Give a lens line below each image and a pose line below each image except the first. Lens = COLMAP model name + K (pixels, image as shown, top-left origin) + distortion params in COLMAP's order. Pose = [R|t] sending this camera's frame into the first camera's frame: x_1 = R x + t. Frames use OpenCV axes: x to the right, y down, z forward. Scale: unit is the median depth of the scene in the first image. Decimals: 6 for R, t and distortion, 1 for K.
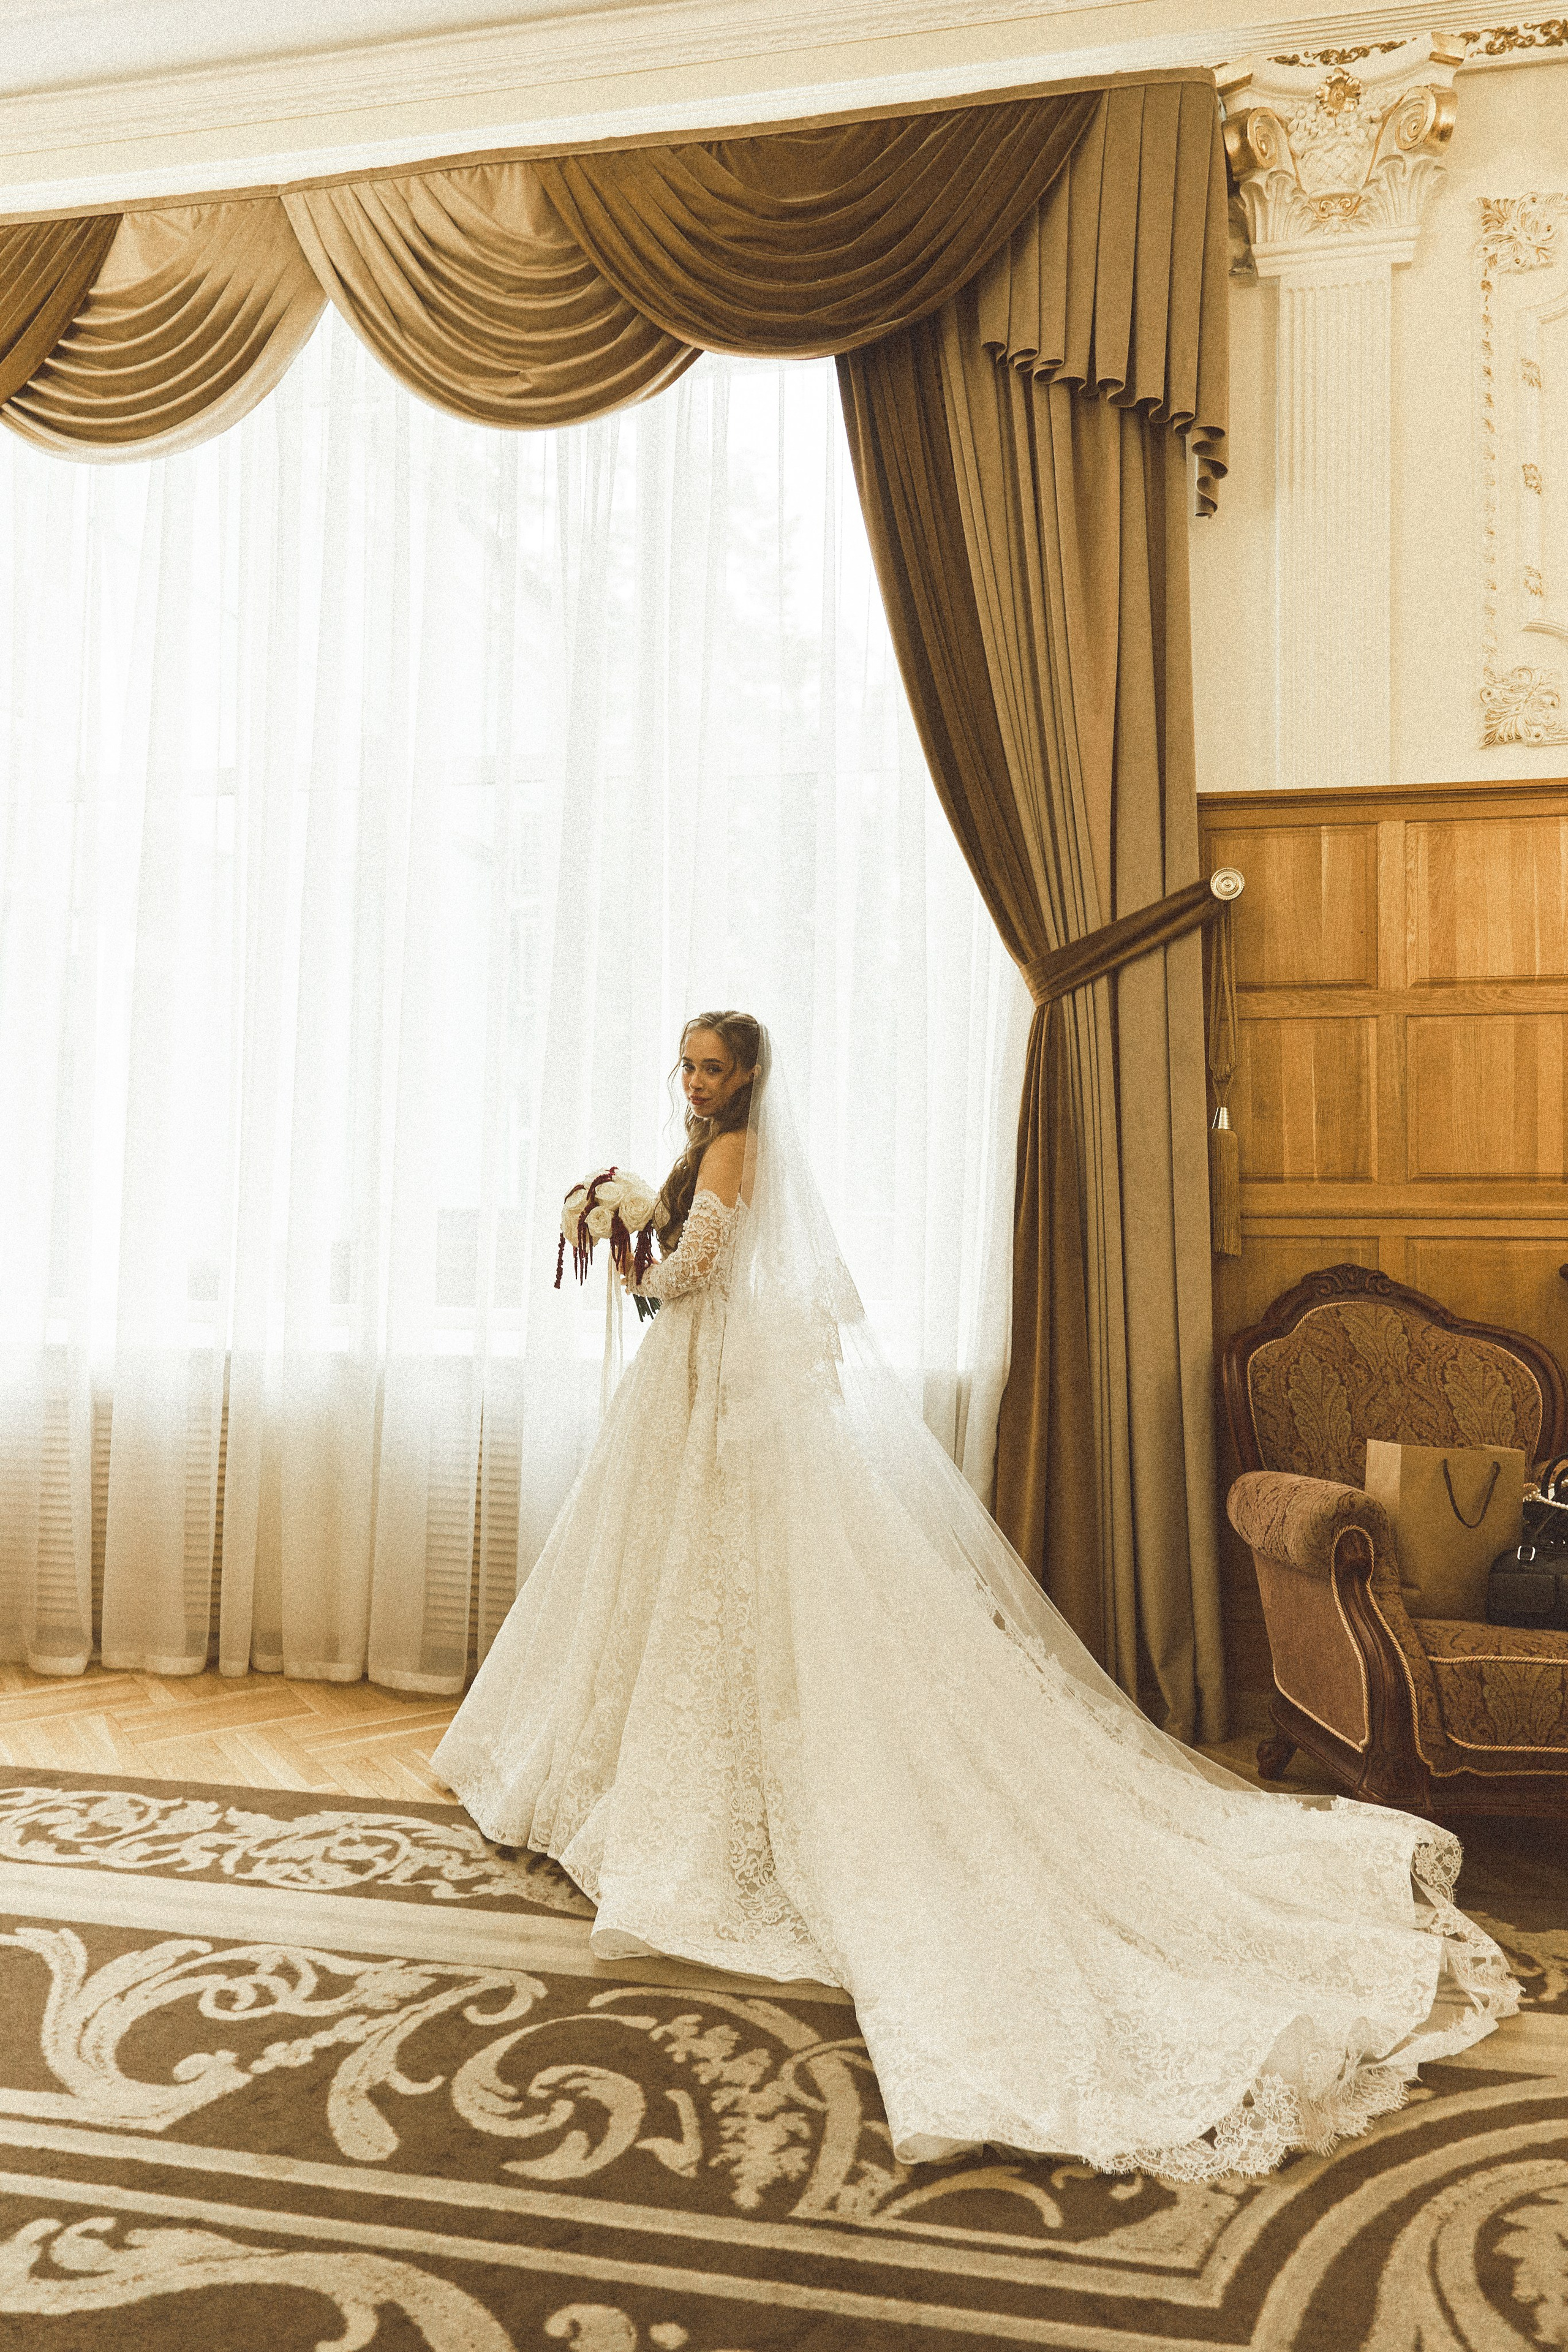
lens RADIAL K [[1639.1, 0, 793.1], [0, 1639.1, 1178.0], [0, 0, 1]] dist [0.000528, -0.000298]
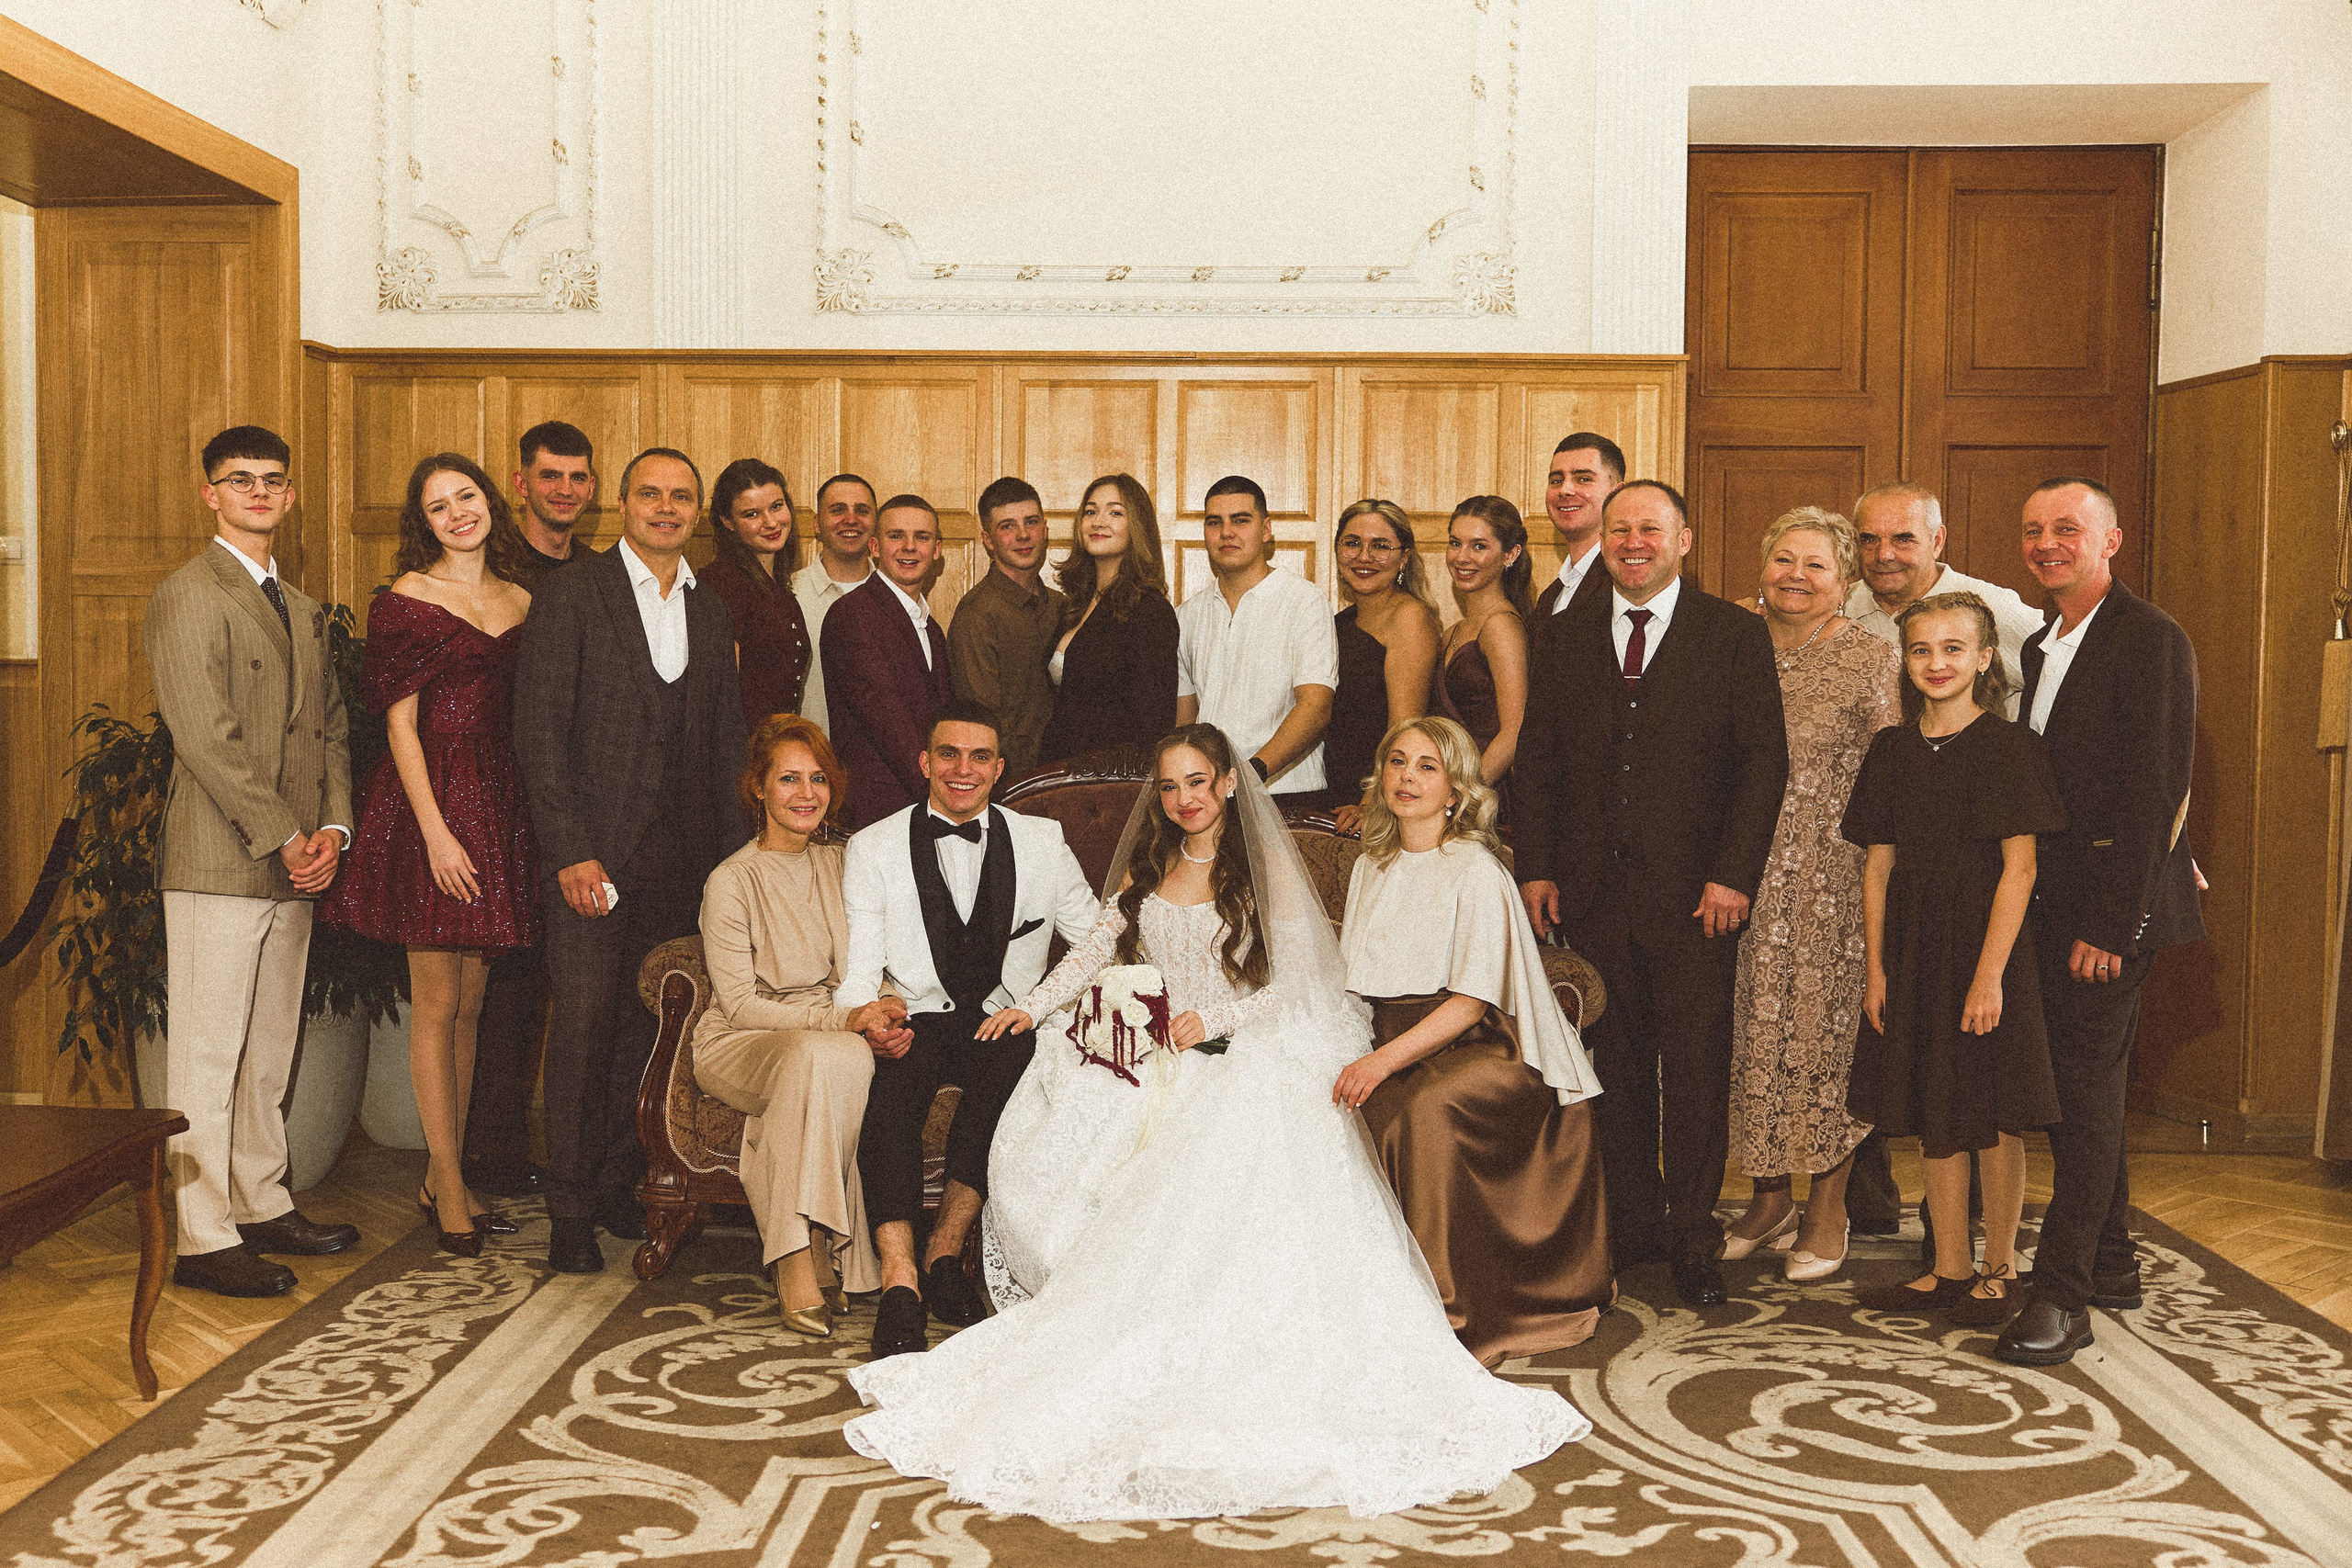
lens RADIAL K [[2377.4, 0, 1110.4], [0, 2377.4, 785.6], [0, 0, 1]] dist [-0.058303, 0.157317]
pose [[0.154949, 0.046056, -0.986848, 0.873660], [-0.009072, 0.998937, 0.045196, 0.002079], [0.987881, 0.001949, 0.155202, 0.179149]]
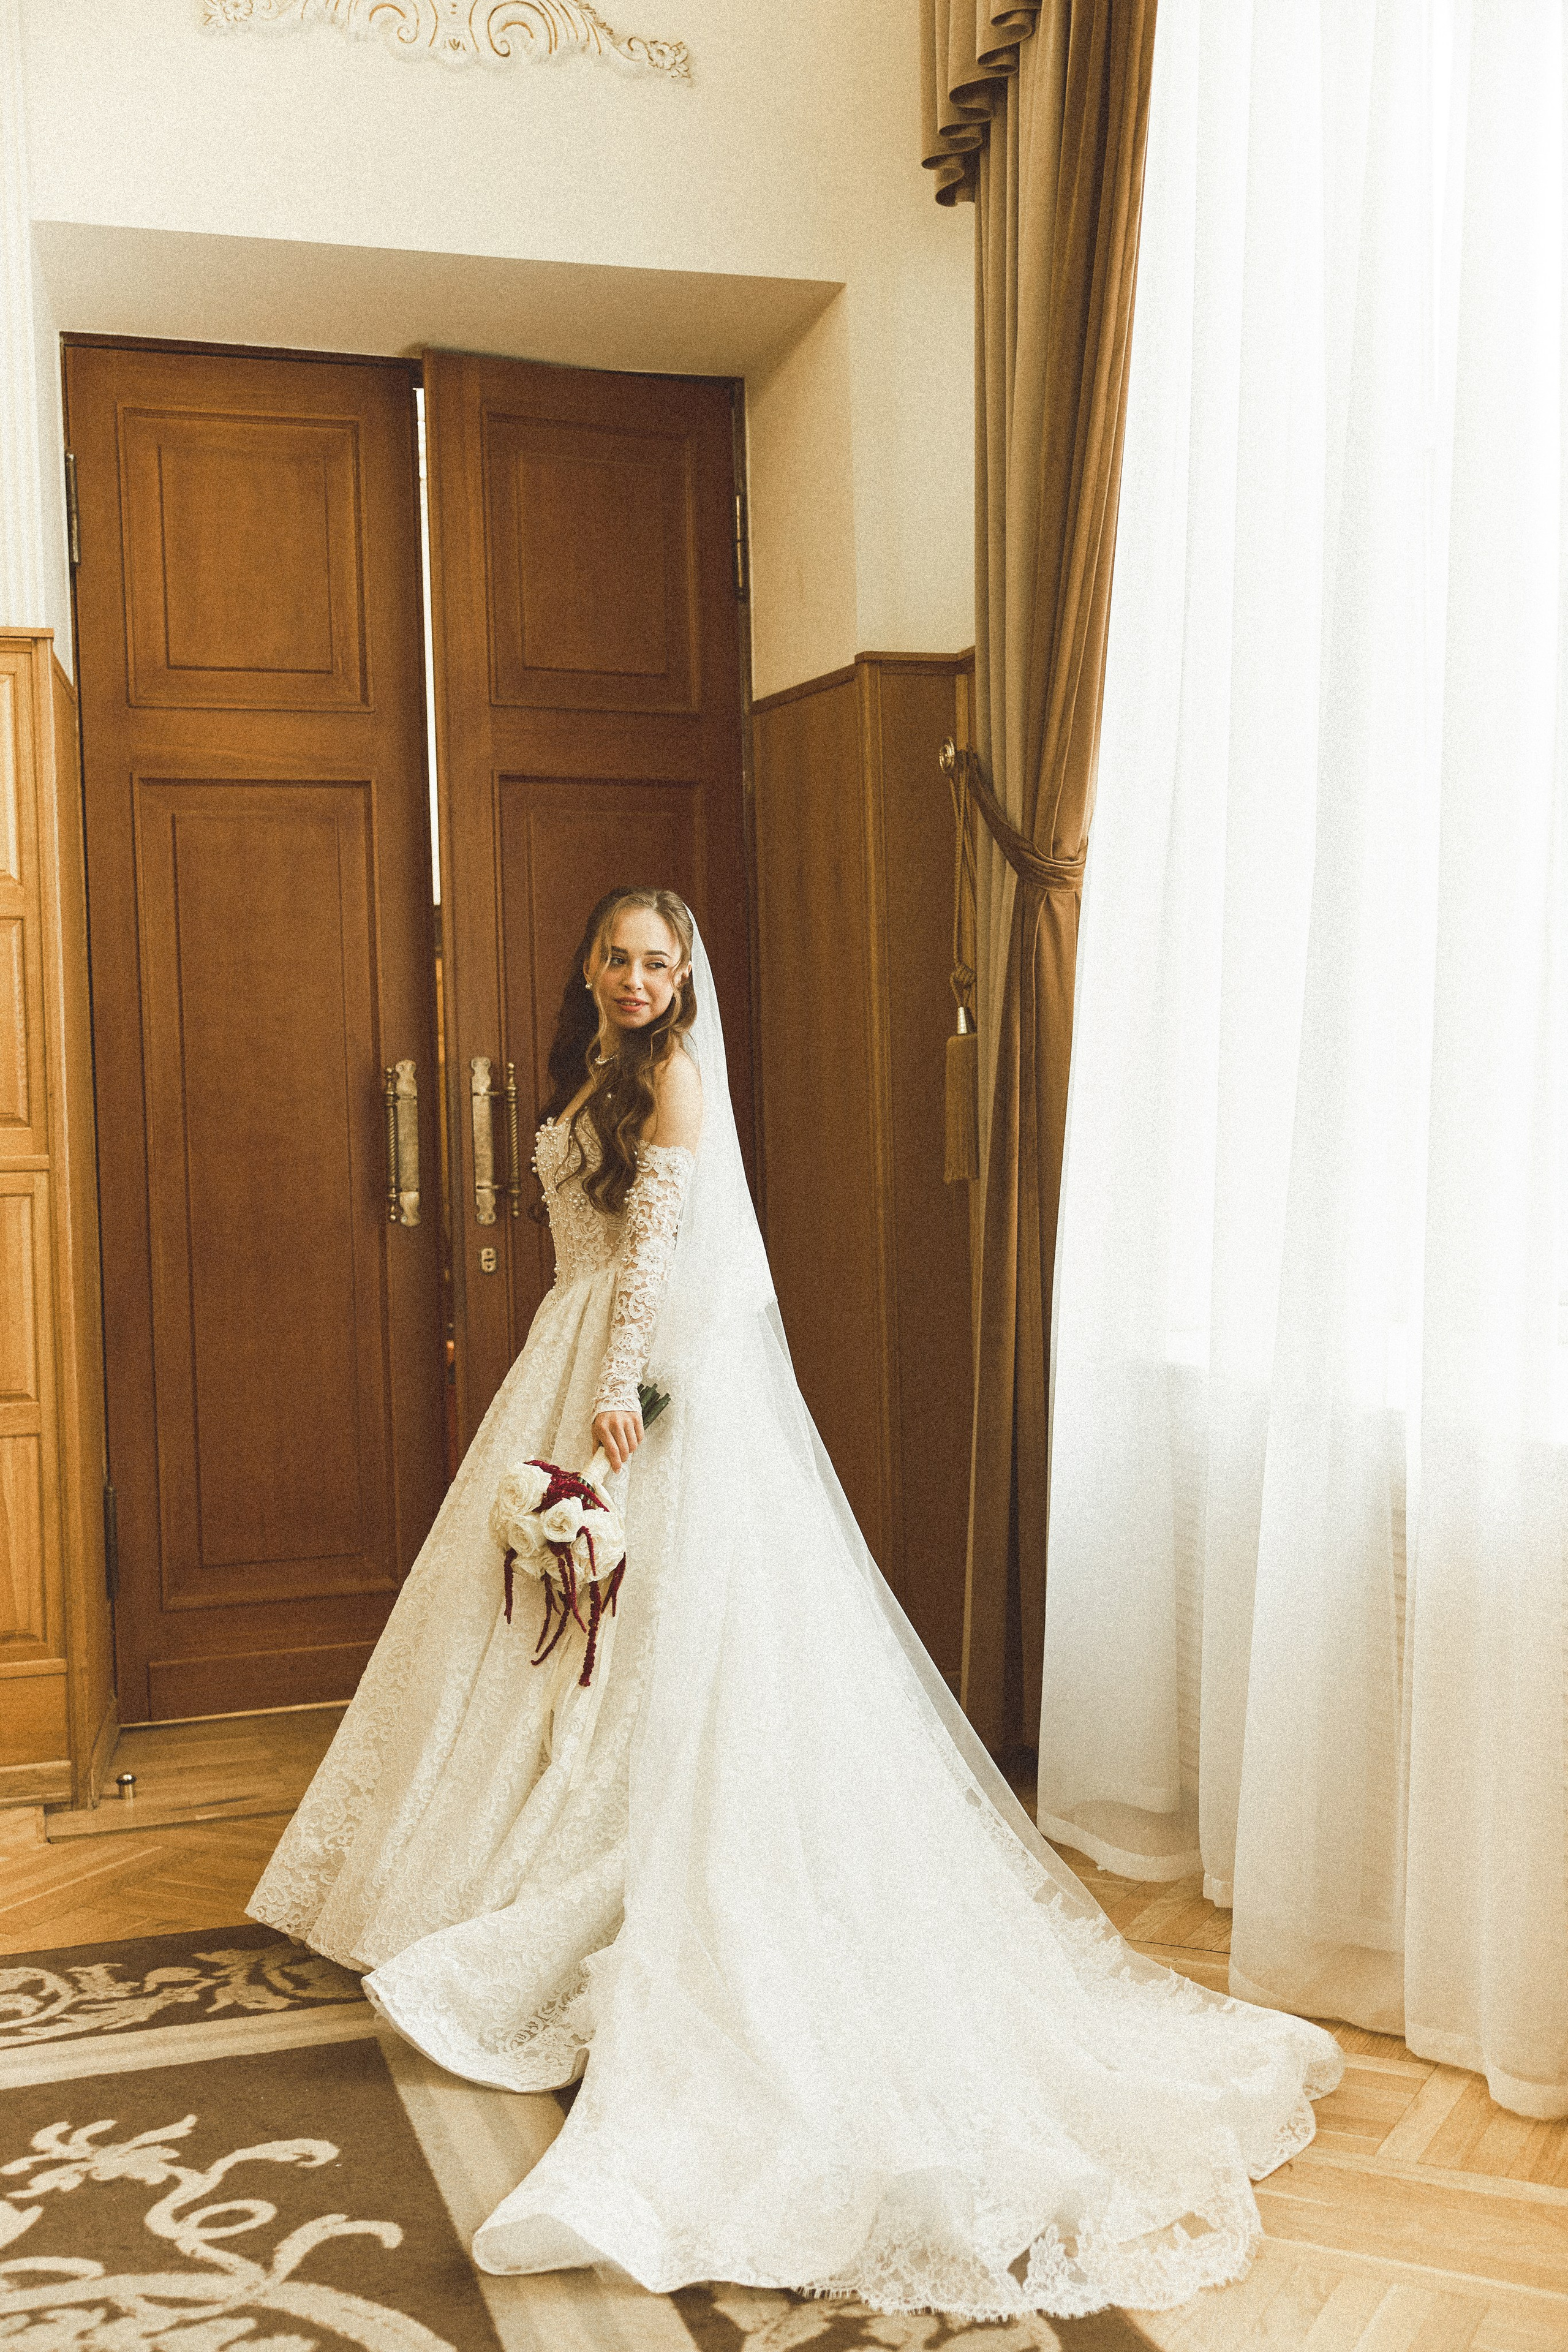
lens RADIAL K [[2609.1, 0, 798.6], [0, 2609.1, 1178.8], [0, 0, 1]] dist [0.054194, 0.021253]
pose [[0.477711, 0.013491, -0.878413, 0.343645], [0.026463, 0.999207, 0.029737, -0.002116], [0.878118, -0.037451, 0.476975, 0.745878]]
